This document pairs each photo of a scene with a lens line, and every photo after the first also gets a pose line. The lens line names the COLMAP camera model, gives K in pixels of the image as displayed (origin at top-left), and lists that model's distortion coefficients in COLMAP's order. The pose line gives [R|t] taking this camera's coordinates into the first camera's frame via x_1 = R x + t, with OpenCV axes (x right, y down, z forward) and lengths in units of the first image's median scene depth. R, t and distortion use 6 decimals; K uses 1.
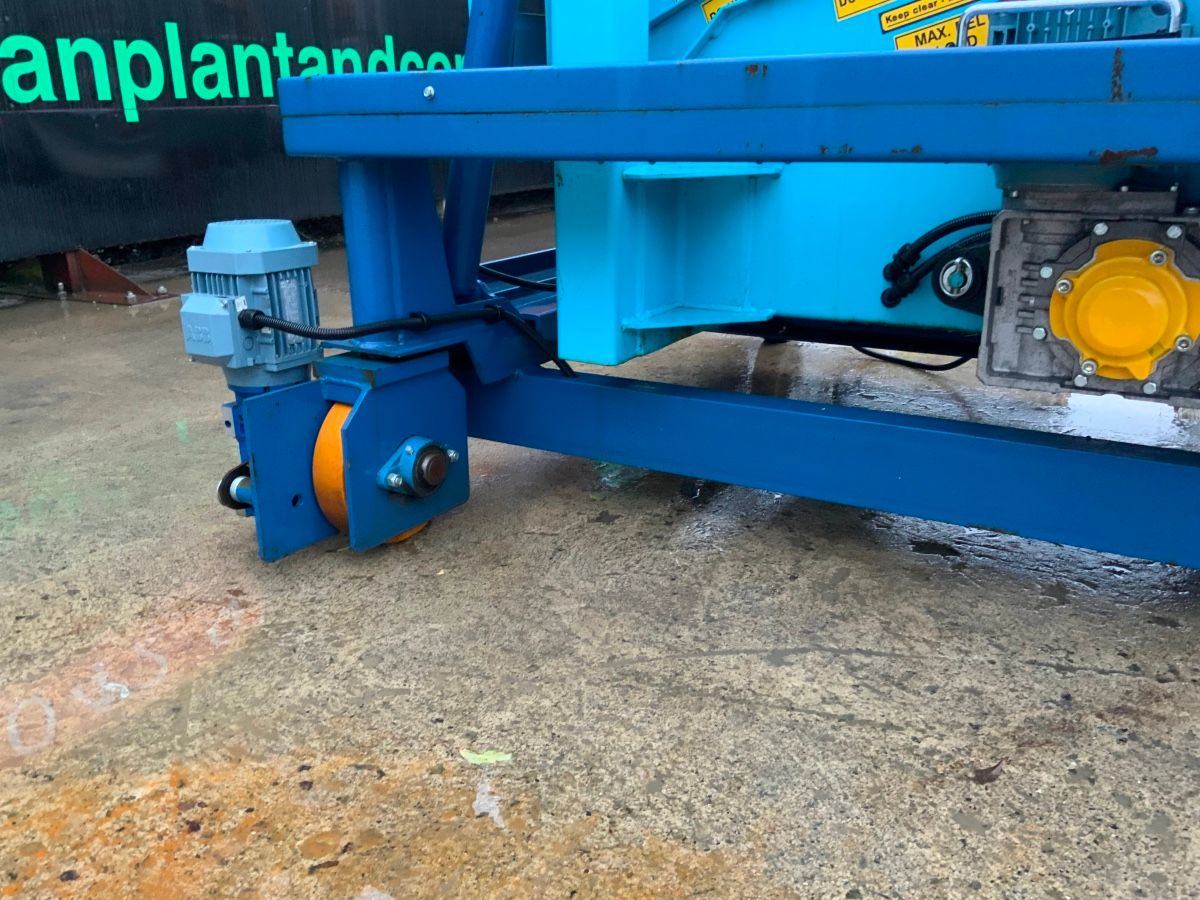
lens RADIAL K [[1018.2, 0, 600.7], [0, 1018.2, 448.4], [0, 0, 1]] dist [0.036172, -0.048325]
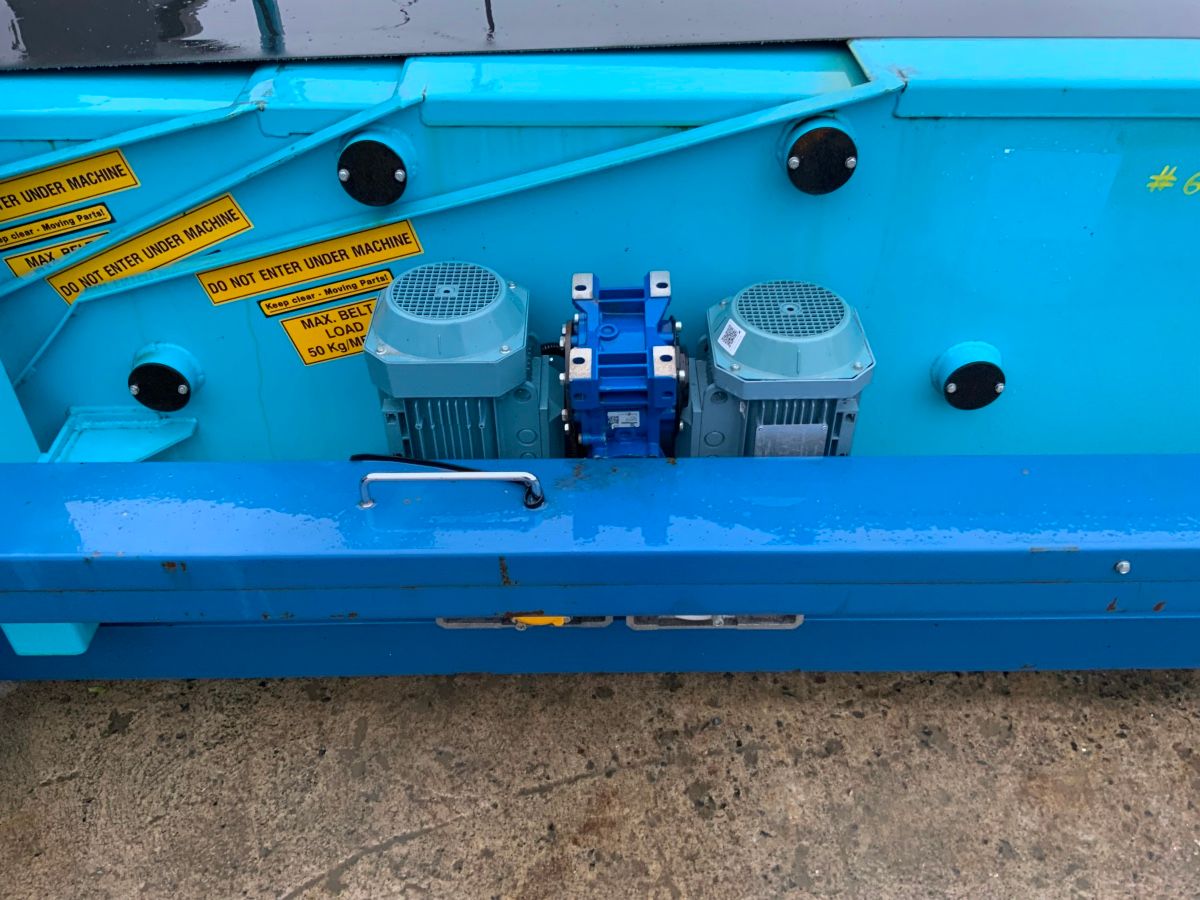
lens RADIAL K [[1018.2, 0, 602.8], [0, 1018.2, 455.3], [0, 0, 1]] dist [0.036172, -0.048325]
pose [[0.850977, -0.329925, 0.408641, 0.109171], [0.151320, 0.899089, 0.410781, -0.654307], [-0.502931, -0.287730, 0.815028, 0.007481]]
